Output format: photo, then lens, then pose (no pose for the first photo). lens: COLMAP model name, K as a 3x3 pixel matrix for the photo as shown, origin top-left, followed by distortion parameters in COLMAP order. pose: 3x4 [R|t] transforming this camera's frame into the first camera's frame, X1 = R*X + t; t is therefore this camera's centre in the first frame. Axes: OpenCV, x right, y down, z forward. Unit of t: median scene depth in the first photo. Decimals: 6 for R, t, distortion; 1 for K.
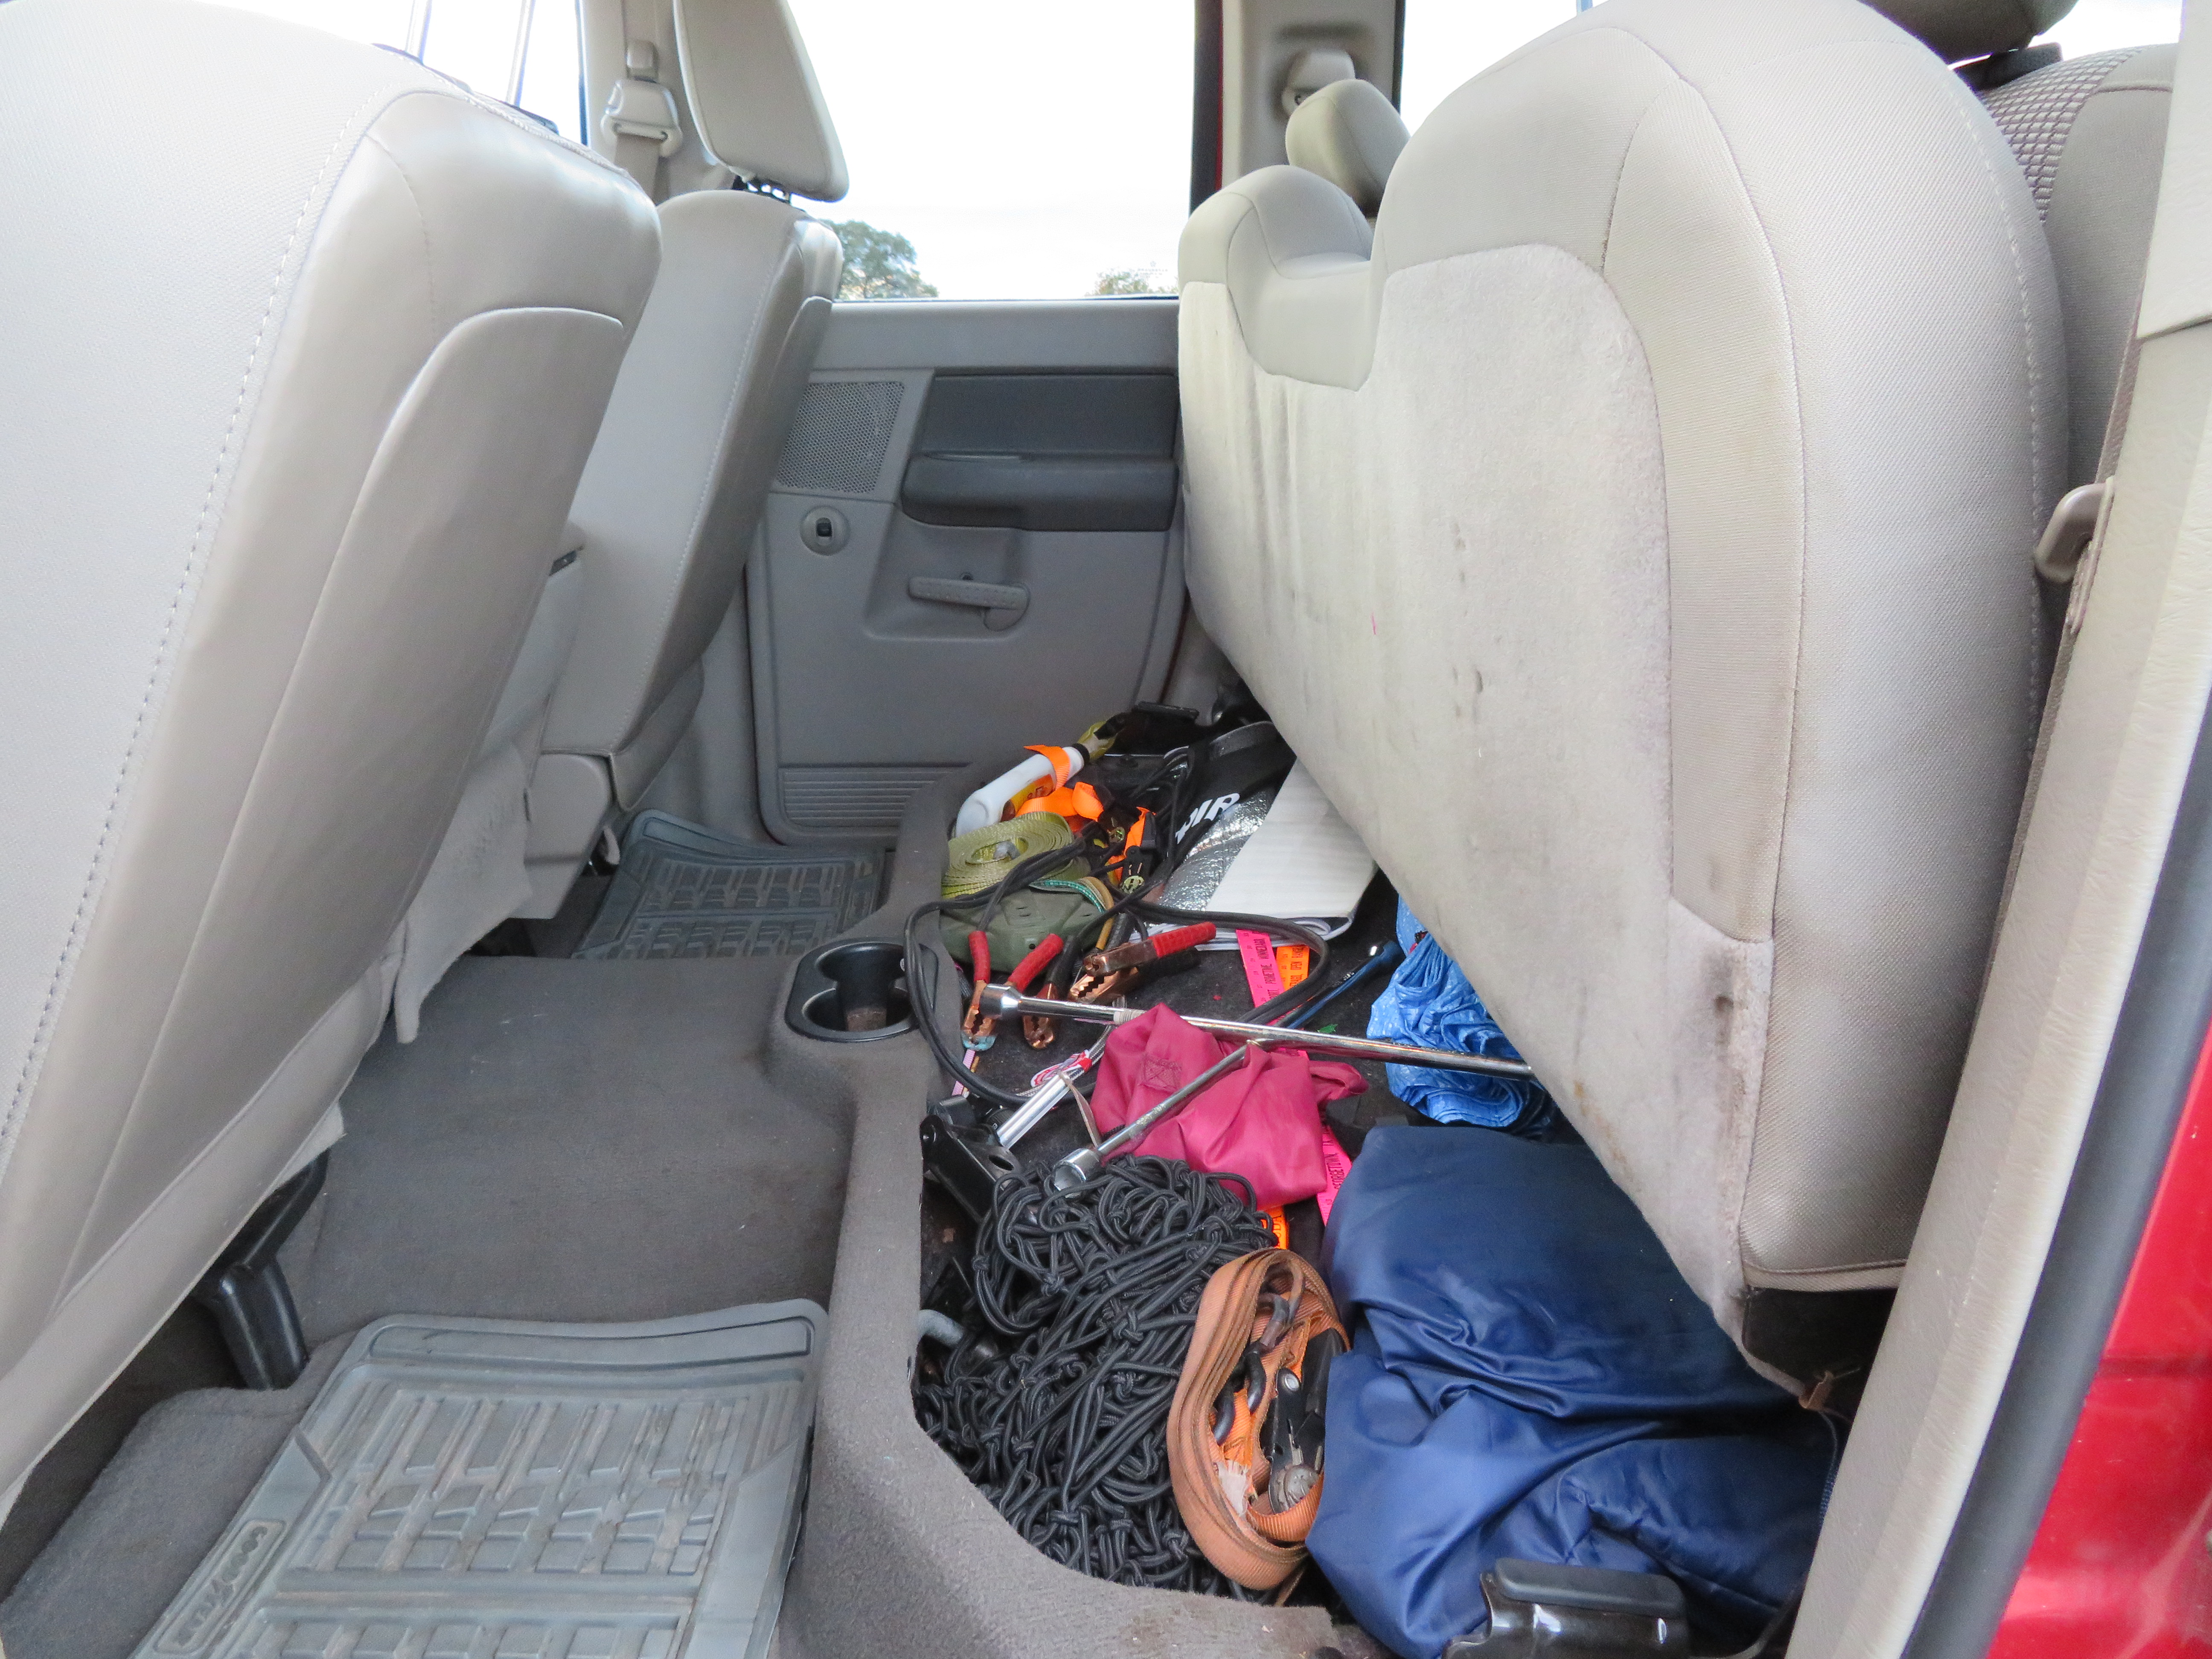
lens RADIAL K [[1583.6, 0, 1112.2], [0, 1583.6, 831.7], [0, 0, 1]] dist [-0.010082, 0.001942]
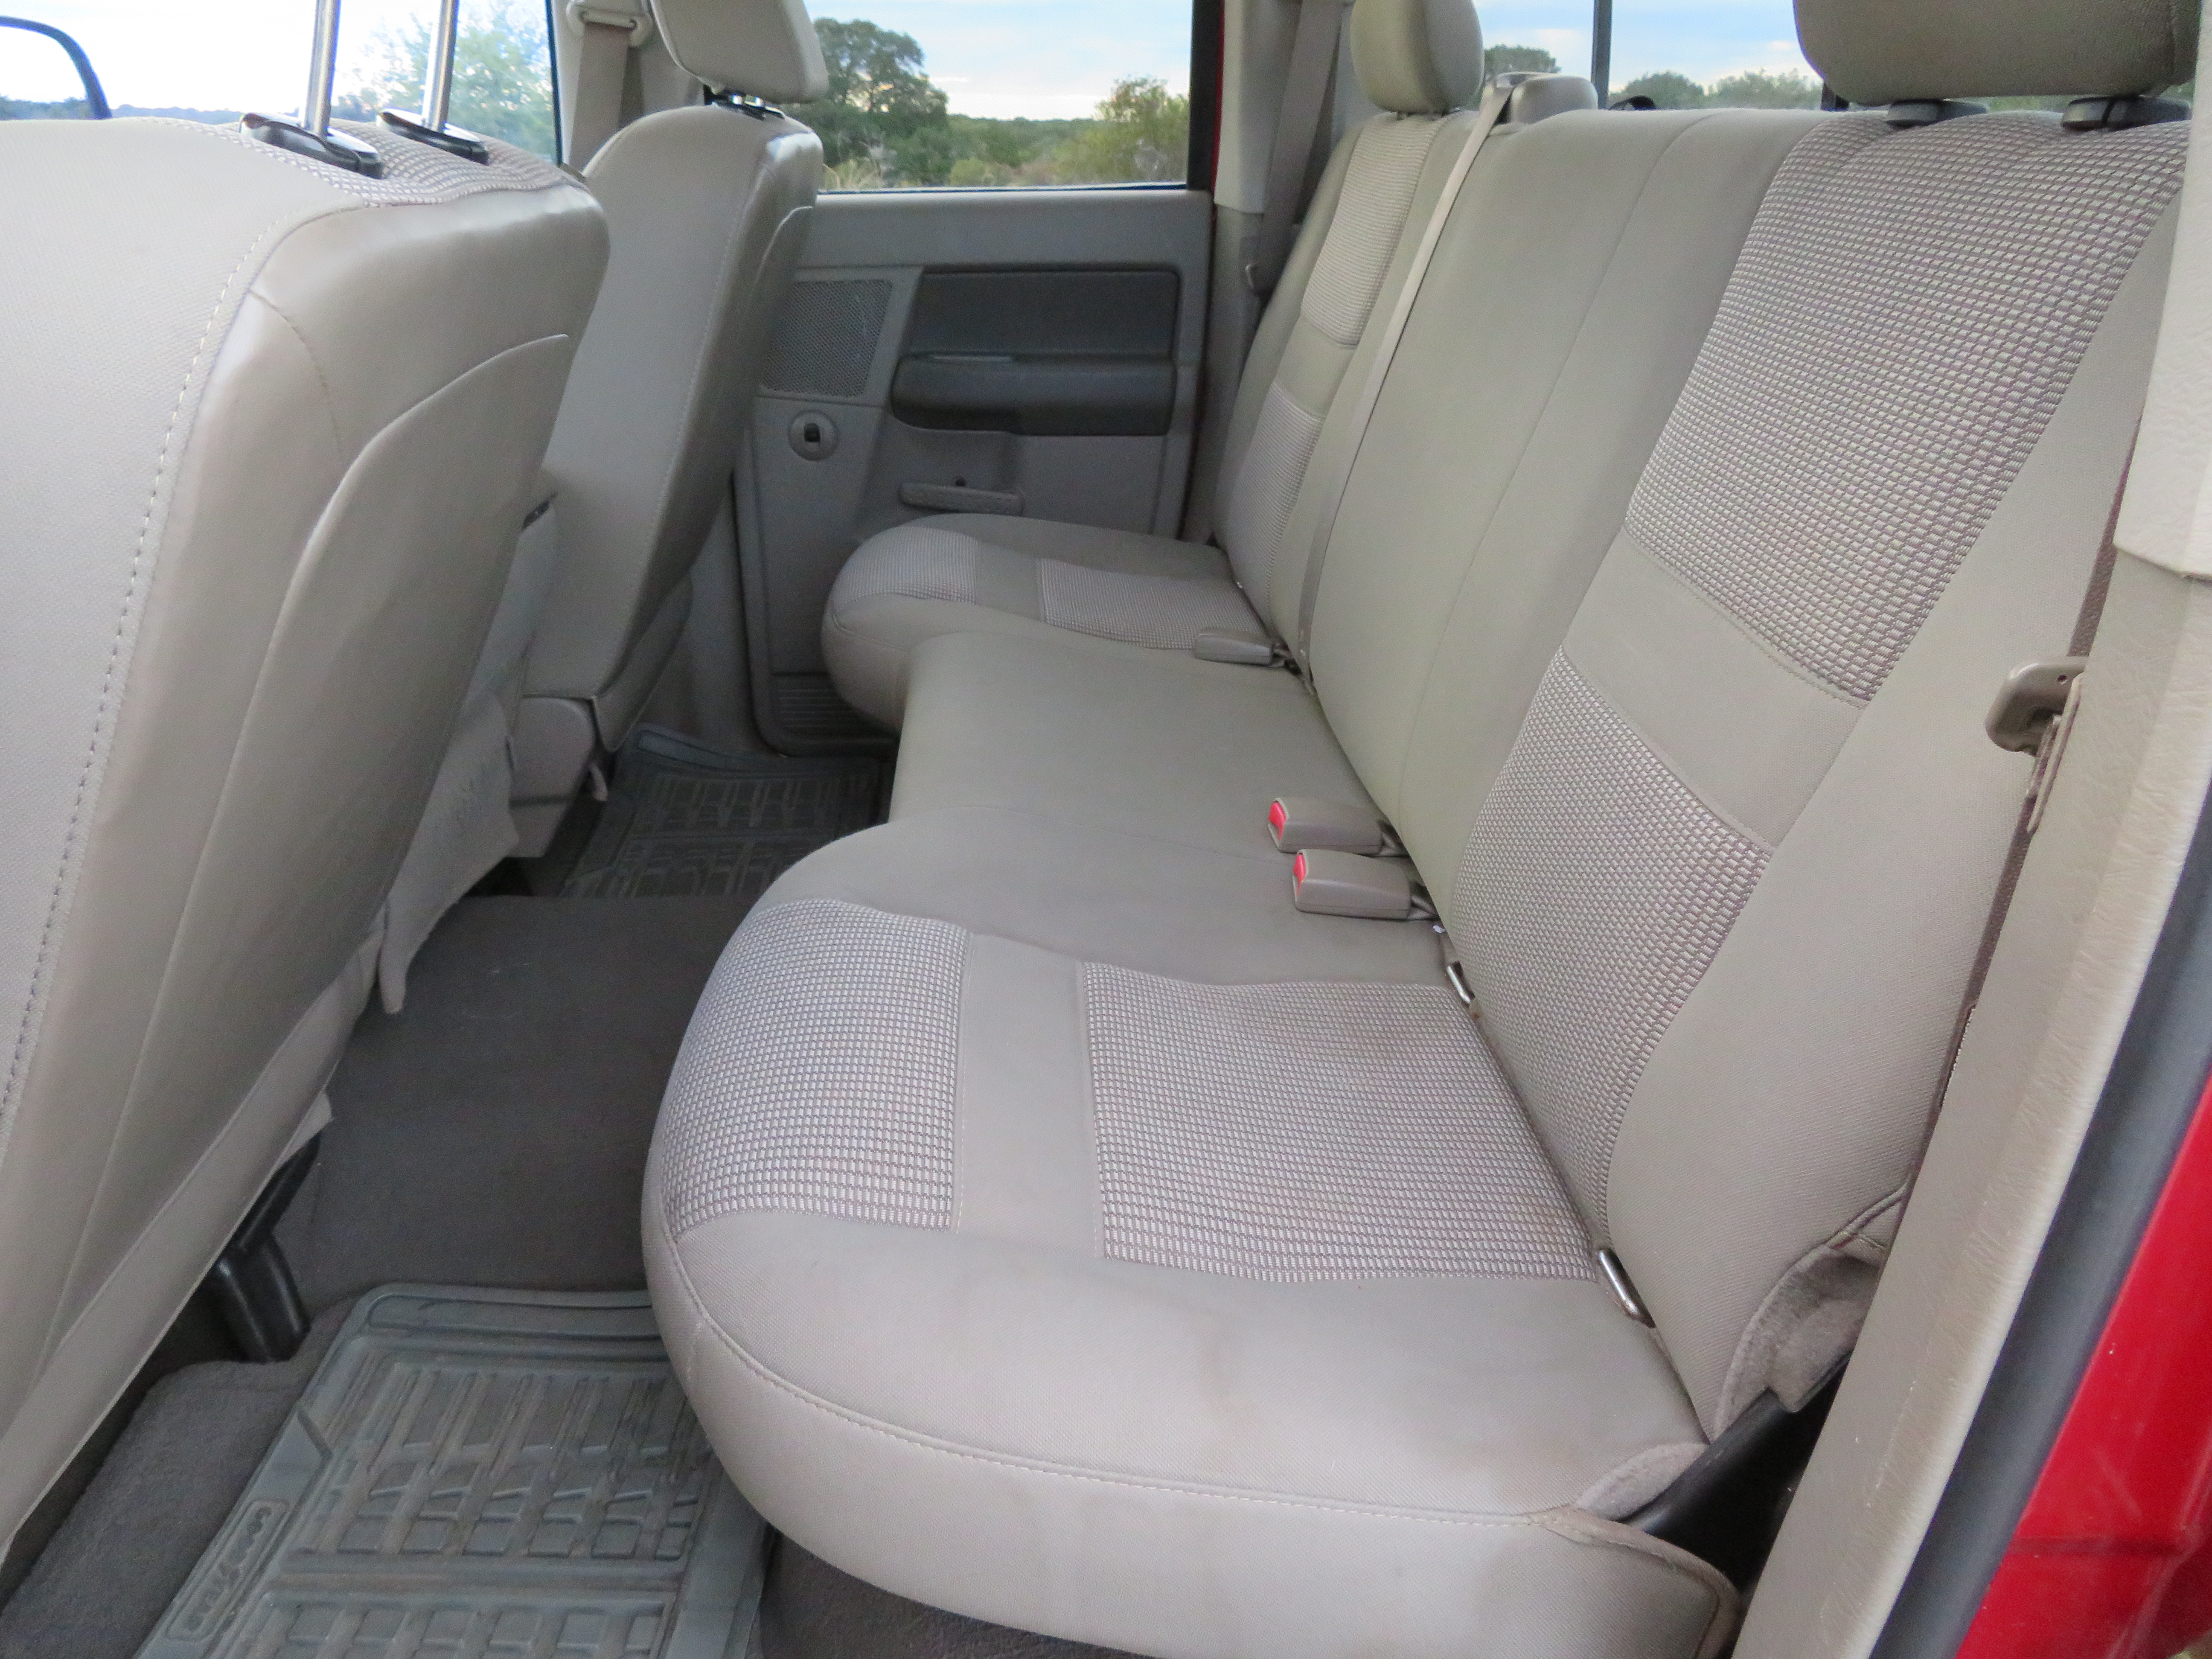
lens RADIAL K [[1578.7, 0, 1110.2], [0, 1578.7, 830.4], [0, 0, 1]] dist [-0.002179, -0.003156]
pose [[0.999933, 0.003862, -0.010934, 0.026935], [-0.002657, 0.994136, 0.108107, -0.109251], [0.011287, -0.108070, 0.994079, 0.015470]]
